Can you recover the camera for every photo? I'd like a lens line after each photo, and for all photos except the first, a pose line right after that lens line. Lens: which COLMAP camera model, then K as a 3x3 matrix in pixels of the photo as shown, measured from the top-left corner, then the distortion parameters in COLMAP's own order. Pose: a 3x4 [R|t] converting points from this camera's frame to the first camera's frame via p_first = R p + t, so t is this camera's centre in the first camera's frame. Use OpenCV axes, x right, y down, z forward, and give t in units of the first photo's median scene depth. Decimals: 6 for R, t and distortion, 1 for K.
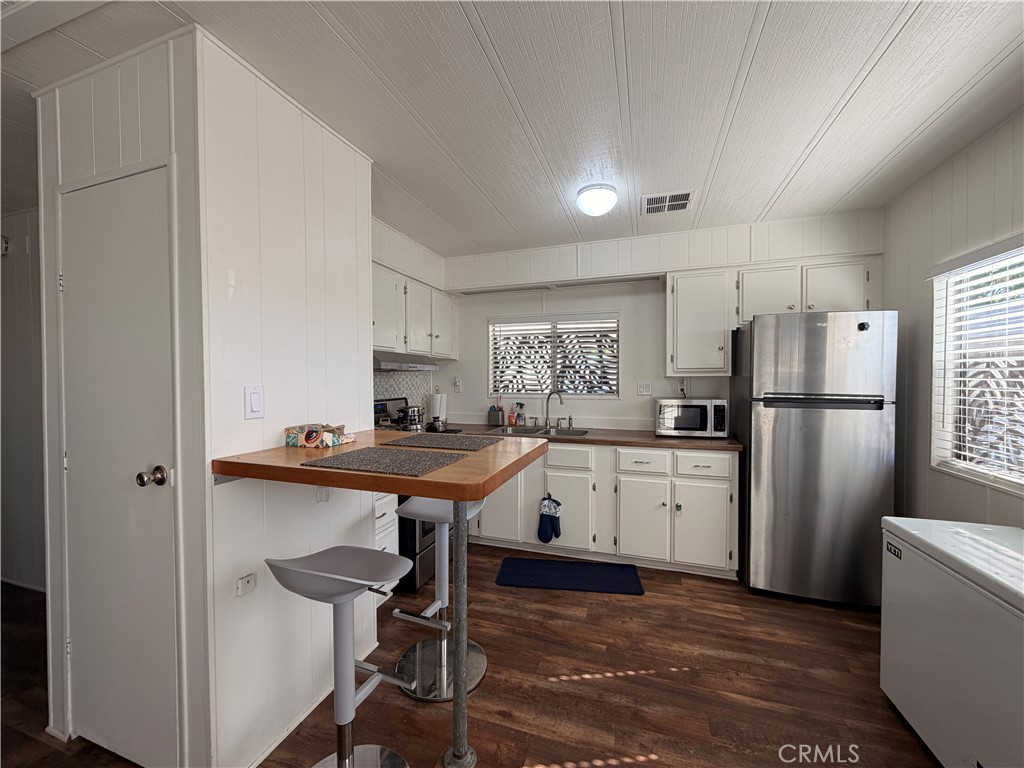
lens RADIAL K [[405.8, 0, 509.5], [0, 405.8, 385.0], [0, 0, 1]] dist [0.001083, -0.000112]
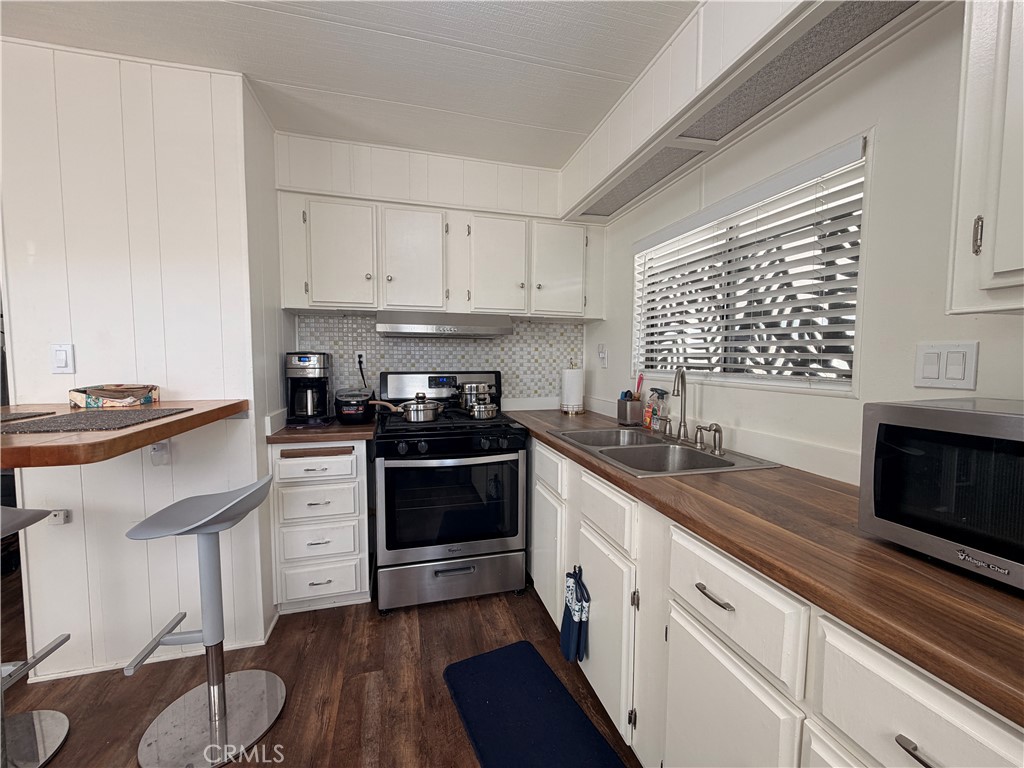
lens RADIAL K [[405.8, 0, 509.5], [0, 405.8, 385.0], [0, 0, 1]] dist [0.001083, -0.000112]
pose [[0.538201, 0.059153, -0.840738, 0.377915], [-0.016789, 0.998088, 0.059477, 0.009498], [0.842649, -0.017896, 0.538165, 0.546986]]
